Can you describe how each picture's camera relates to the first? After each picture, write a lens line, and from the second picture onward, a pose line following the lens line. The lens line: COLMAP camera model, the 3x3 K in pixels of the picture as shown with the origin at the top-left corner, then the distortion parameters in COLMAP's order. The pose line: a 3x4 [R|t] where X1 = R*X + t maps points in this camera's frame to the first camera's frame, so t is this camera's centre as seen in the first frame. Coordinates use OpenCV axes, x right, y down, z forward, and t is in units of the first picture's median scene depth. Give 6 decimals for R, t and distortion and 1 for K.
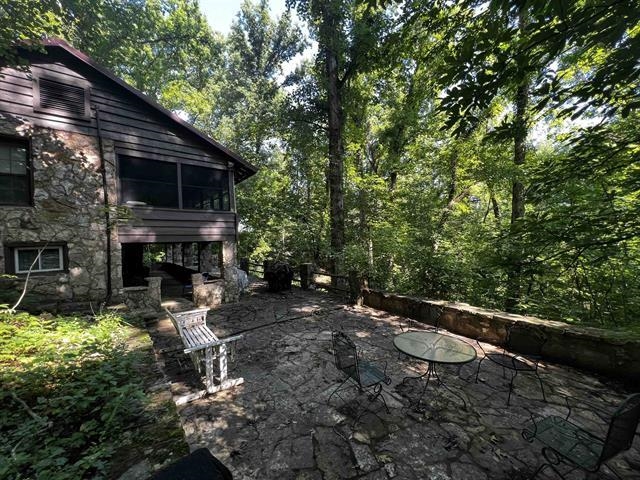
lens RADIAL K [[254.2, 0, 322.2], [0, 254.2, 238.1], [0, 0, 1]] dist [-0.009730, 0.000296]
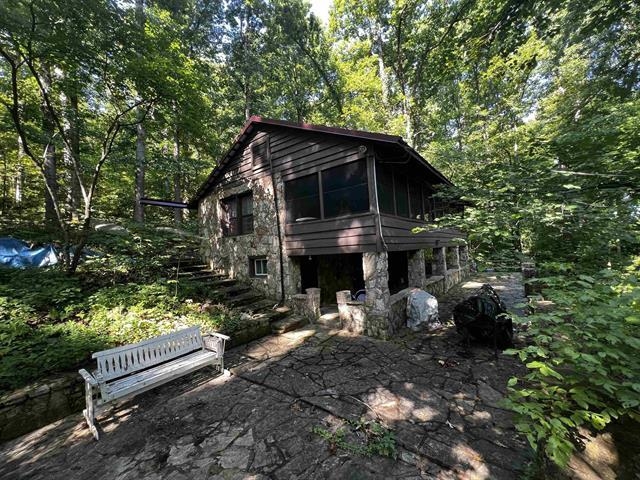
lens RADIAL K [[254.2, 0, 321.6], [0, 254.2, 241.7], [0, 0, 1]] dist [-0.009730, 0.000296]
pose [[0.246118, -0.030581, -0.968757, 0.407204], [0.053865, 0.998389, -0.017831, -0.018352], [0.967742, -0.047794, 0.247369, 0.898006]]
